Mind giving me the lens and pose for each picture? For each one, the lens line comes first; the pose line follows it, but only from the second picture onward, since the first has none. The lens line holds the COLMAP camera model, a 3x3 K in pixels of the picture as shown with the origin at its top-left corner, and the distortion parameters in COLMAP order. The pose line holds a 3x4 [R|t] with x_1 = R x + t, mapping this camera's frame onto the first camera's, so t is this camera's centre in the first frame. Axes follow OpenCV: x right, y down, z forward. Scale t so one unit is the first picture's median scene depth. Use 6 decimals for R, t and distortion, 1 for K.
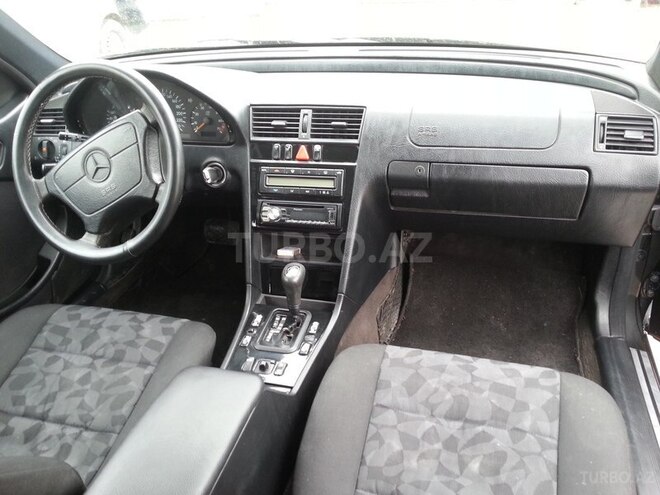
lens RADIAL K [[538.2, 0, 330.1], [0, 538.2, 252.8], [0, 0, 1]] dist [0.013294, -0.038913]
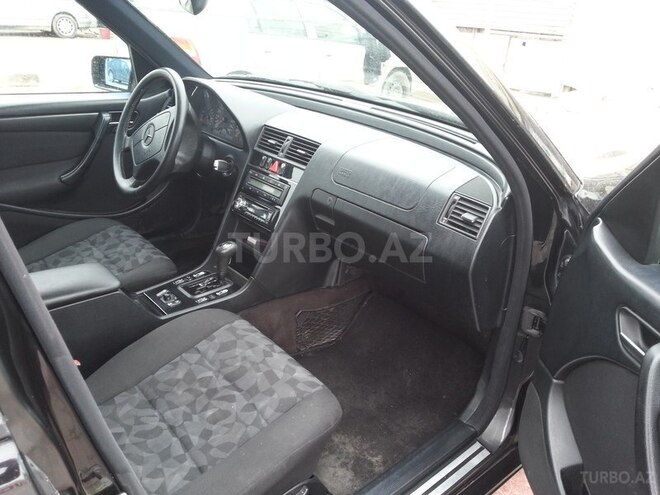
lens RADIAL K [[538.2, 0, 334.0], [0, 538.2, 244.9], [0, 0, 1]] dist [0.013294, -0.038913]
pose [[0.828144, 0.325364, -0.456417, 0.861093], [-0.379141, 0.924897, -0.028604, -0.034663], [0.412832, 0.196735, 0.889306, -0.063018]]
